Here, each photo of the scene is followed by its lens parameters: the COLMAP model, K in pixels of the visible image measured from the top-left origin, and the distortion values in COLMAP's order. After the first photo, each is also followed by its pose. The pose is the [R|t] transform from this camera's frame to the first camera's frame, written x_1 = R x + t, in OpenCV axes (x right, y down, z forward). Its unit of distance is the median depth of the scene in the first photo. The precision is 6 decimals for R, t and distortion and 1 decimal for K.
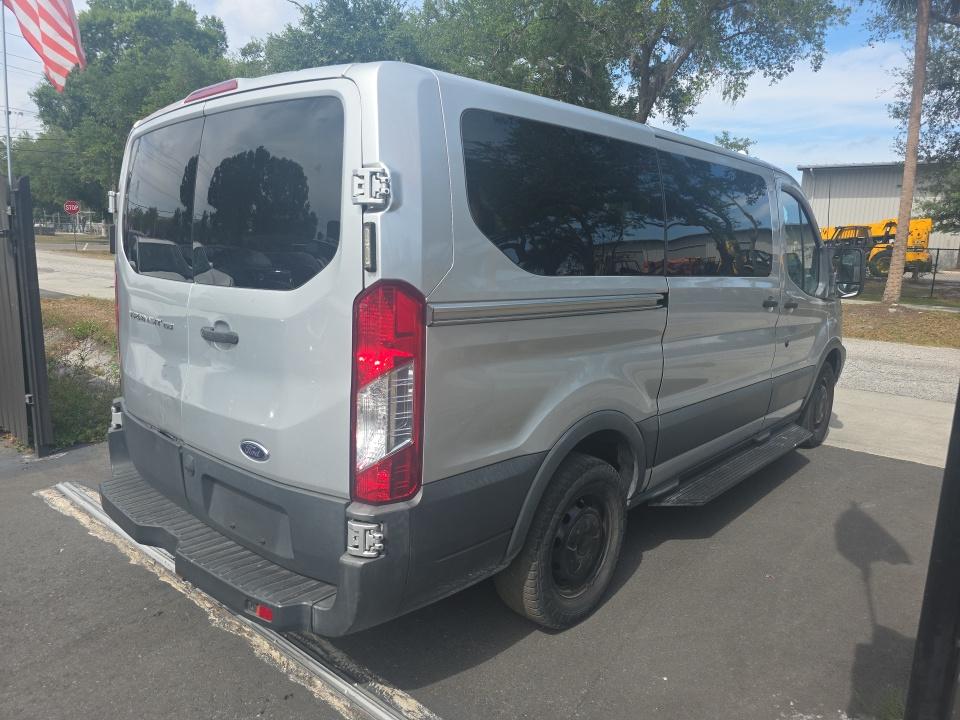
lens RADIAL K [[635.3, 0, 480.0], [0, 635.3, 360.0], [0, 0, 1]] dist [0.049415, -0.036606]
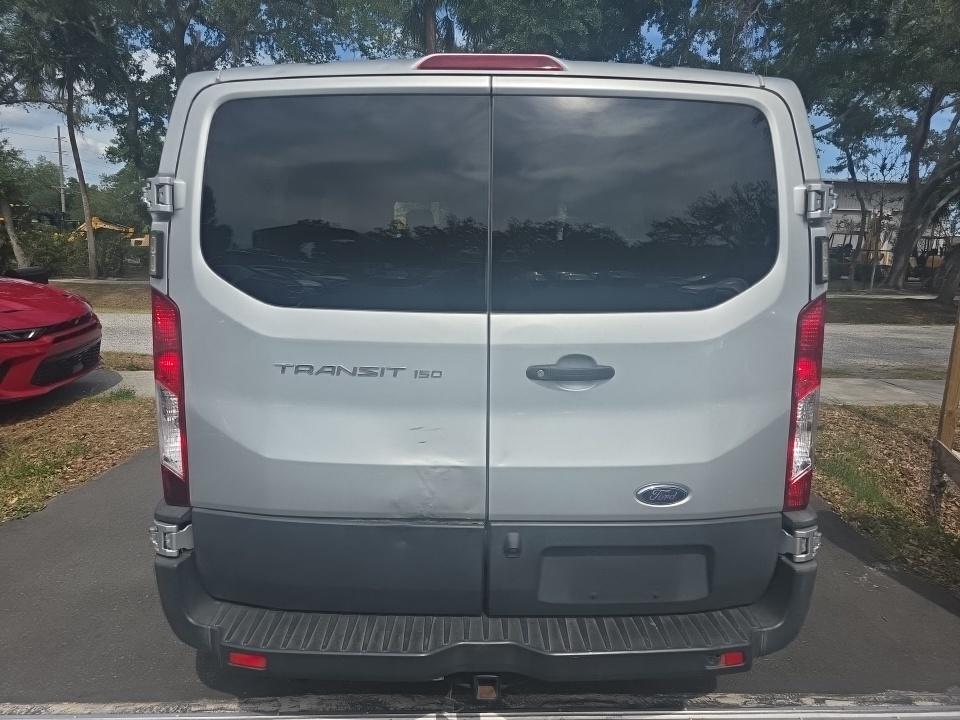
lens RADIAL K [[635.3, 0, 480.0], [0, 635.3, 360.0], [0, 0, 1]] dist [0.049415, -0.036606]
pose [[0.753939, -0.128938, 0.644167, -1.045248], [0.120965, 0.991031, 0.056789, -0.117473], [-0.645712, 0.035106, 0.762774, 0.464790]]
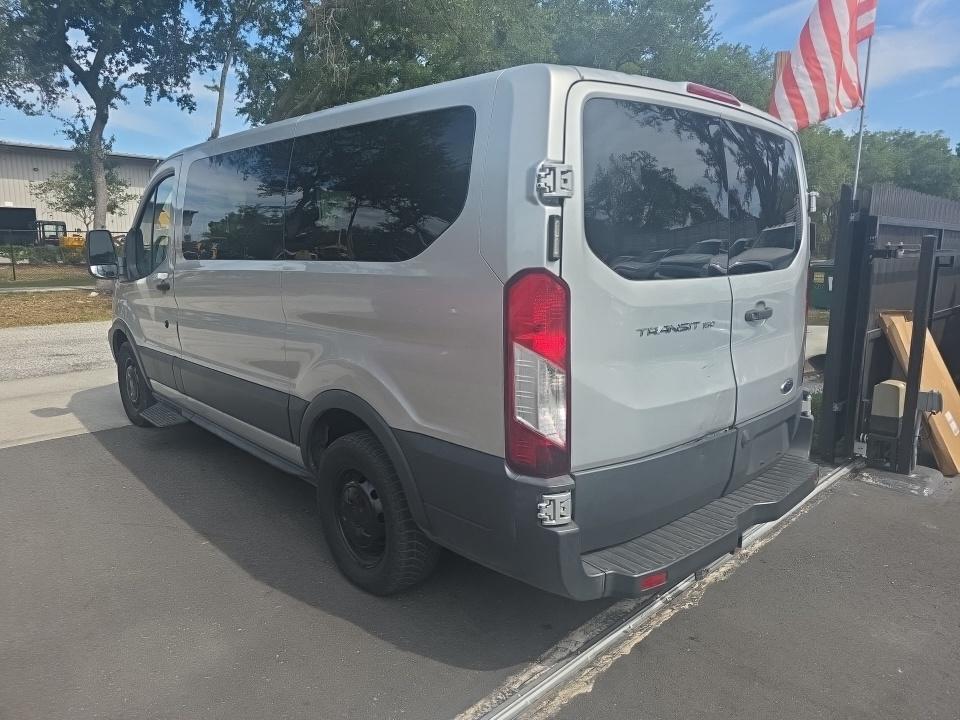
lens RADIAL K [[635.3, 0, 480.0], [0, 635.3, 360.0], [0, 0, 1]] dist [0.049415, -0.036606]
pose [[0.125363, -0.207231, 0.970226, -1.712646], [0.177522, 0.966844, 0.183571, -0.276946], [-0.976099, 0.149224, 0.157995, 1.375745]]
